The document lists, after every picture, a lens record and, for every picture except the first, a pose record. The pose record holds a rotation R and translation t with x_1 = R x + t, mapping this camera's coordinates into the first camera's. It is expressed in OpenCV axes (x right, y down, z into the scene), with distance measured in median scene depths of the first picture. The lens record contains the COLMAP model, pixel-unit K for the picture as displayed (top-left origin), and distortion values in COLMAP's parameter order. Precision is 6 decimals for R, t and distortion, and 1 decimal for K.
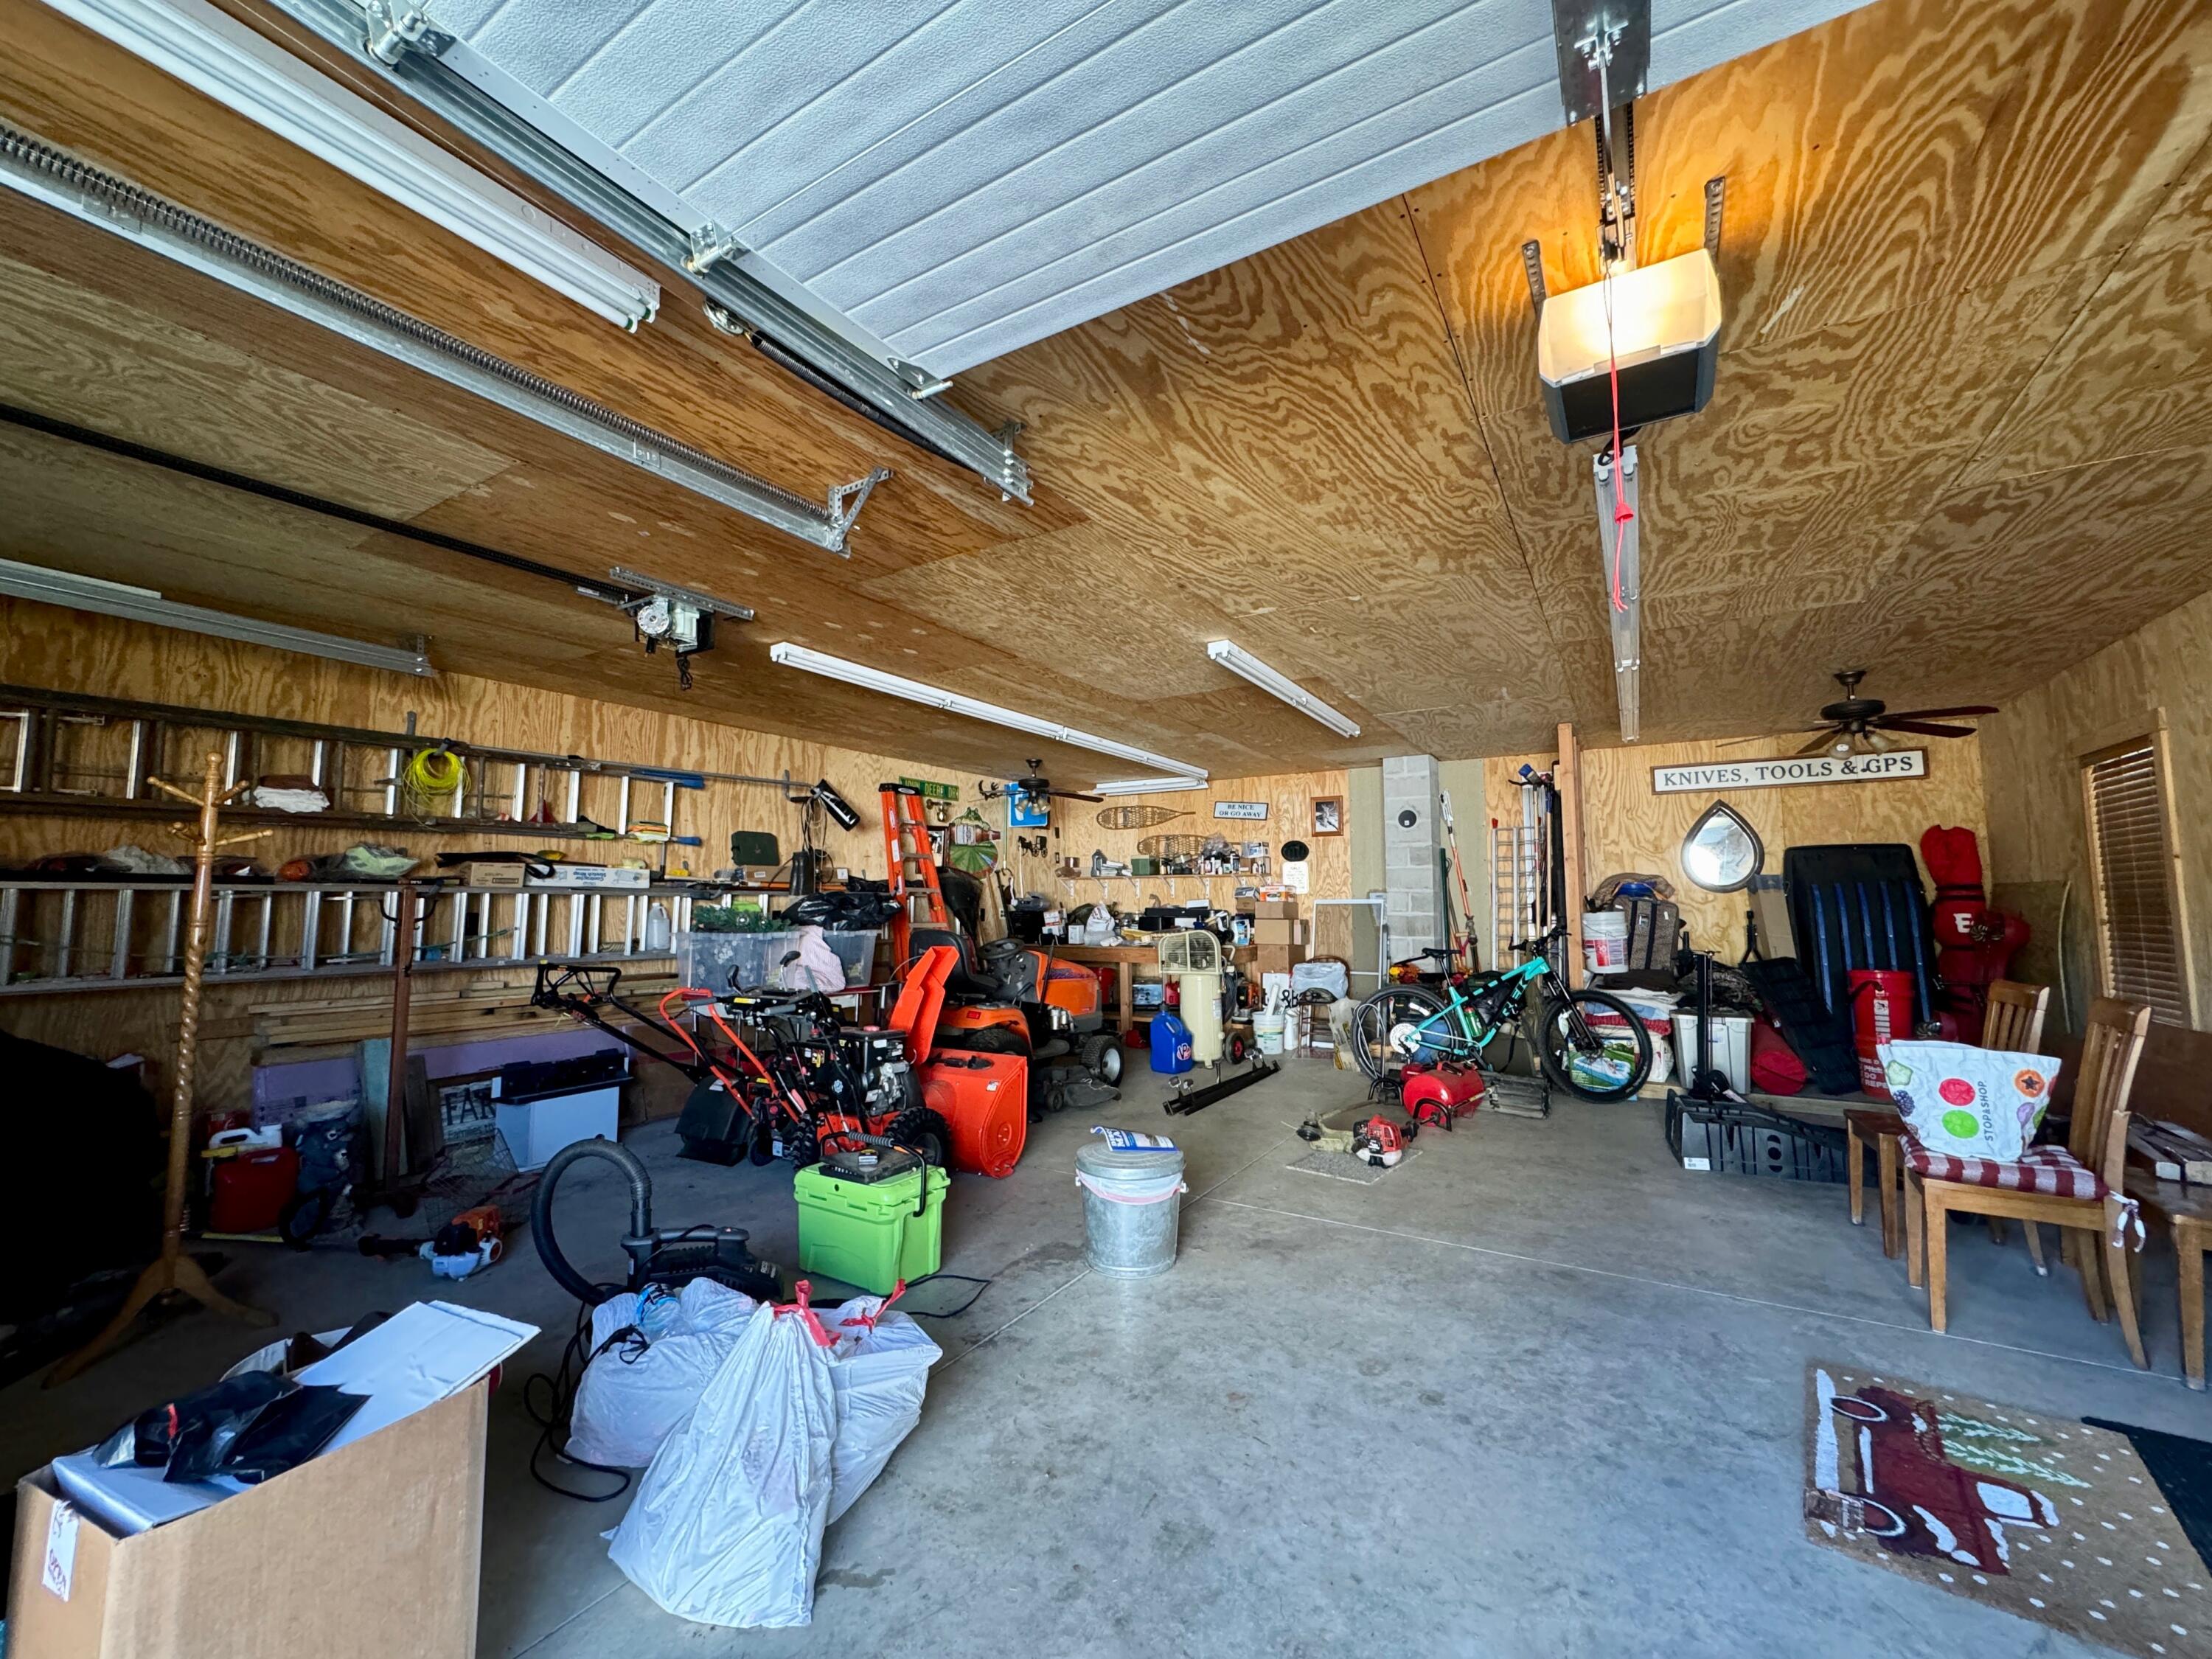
lens RADIAL K [[898.8, 0, 1104.3], [0, 898.8, 828.8], [0, 0, 1]] dist [-0.004295, 0.000964]
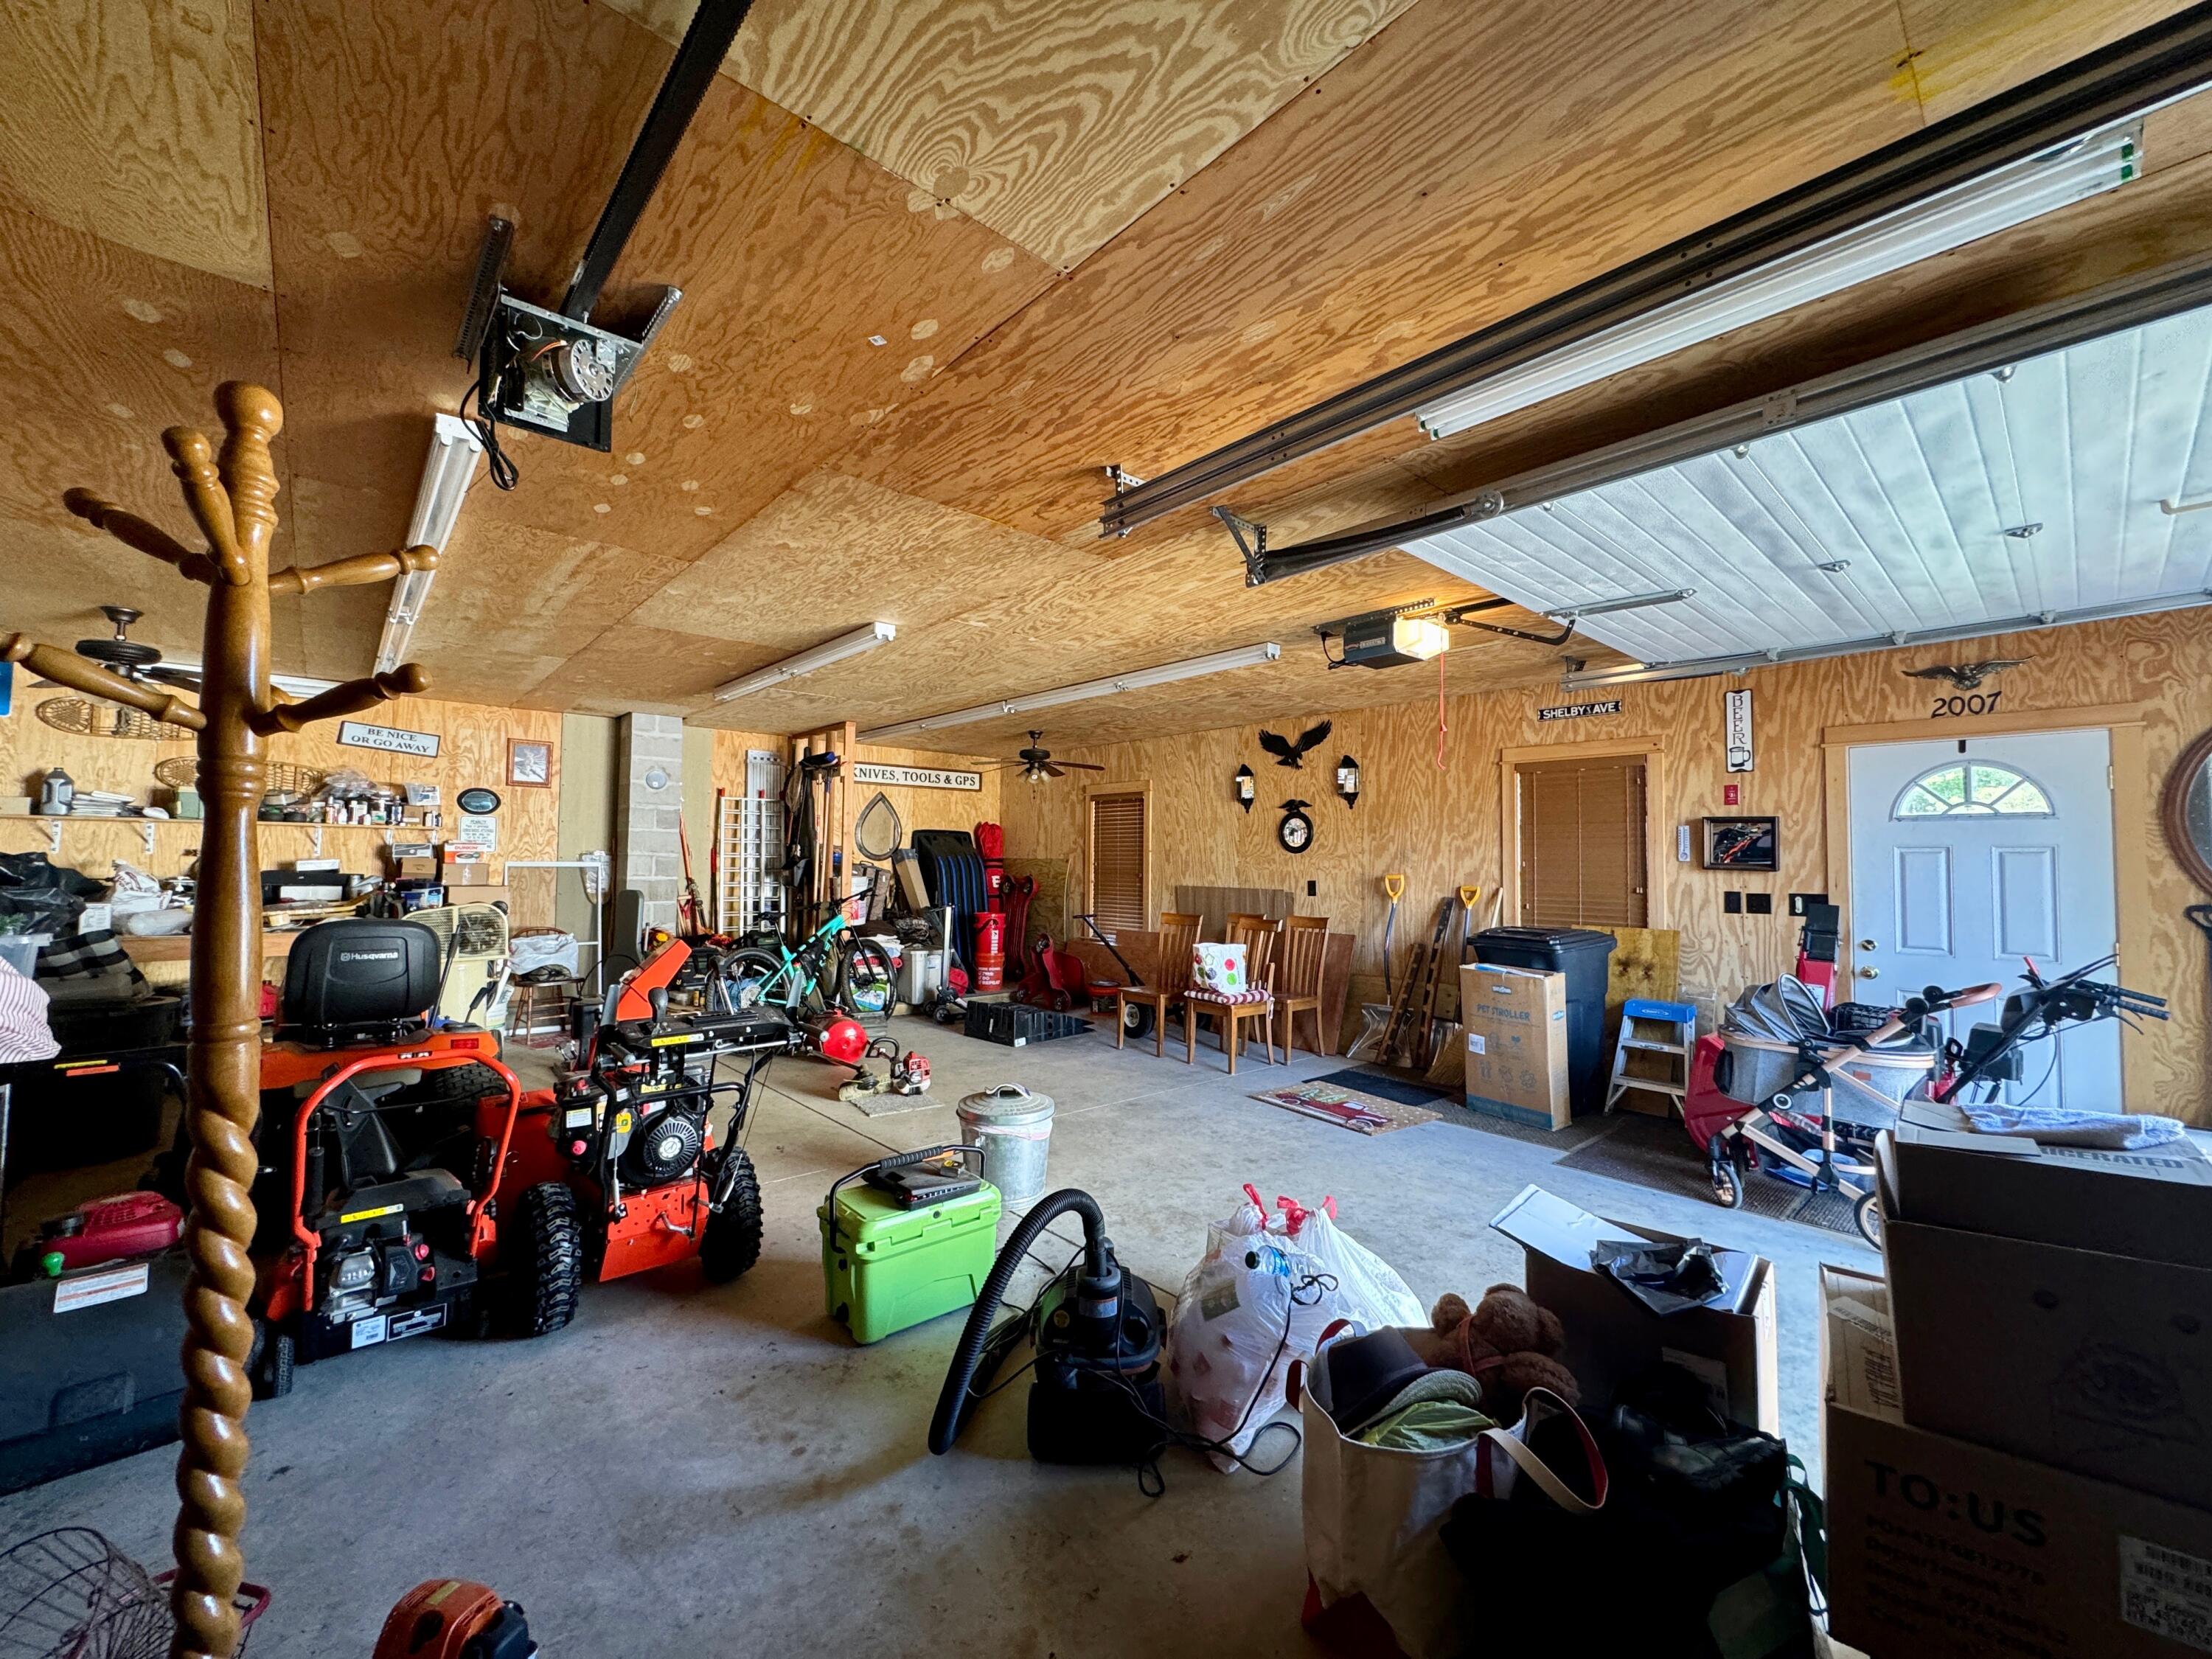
lens RADIAL K [[898.8, 0, 1113.8], [0, 898.8, 829.5], [0, 0, 1]] dist [-0.004295, 0.000964]
pose [[0.274846, 0.040531, 0.960634, -0.781332], [-0.093158, 0.995533, -0.015351, 0.018131], [-0.956965, -0.085272, 0.277394, 0.443309]]
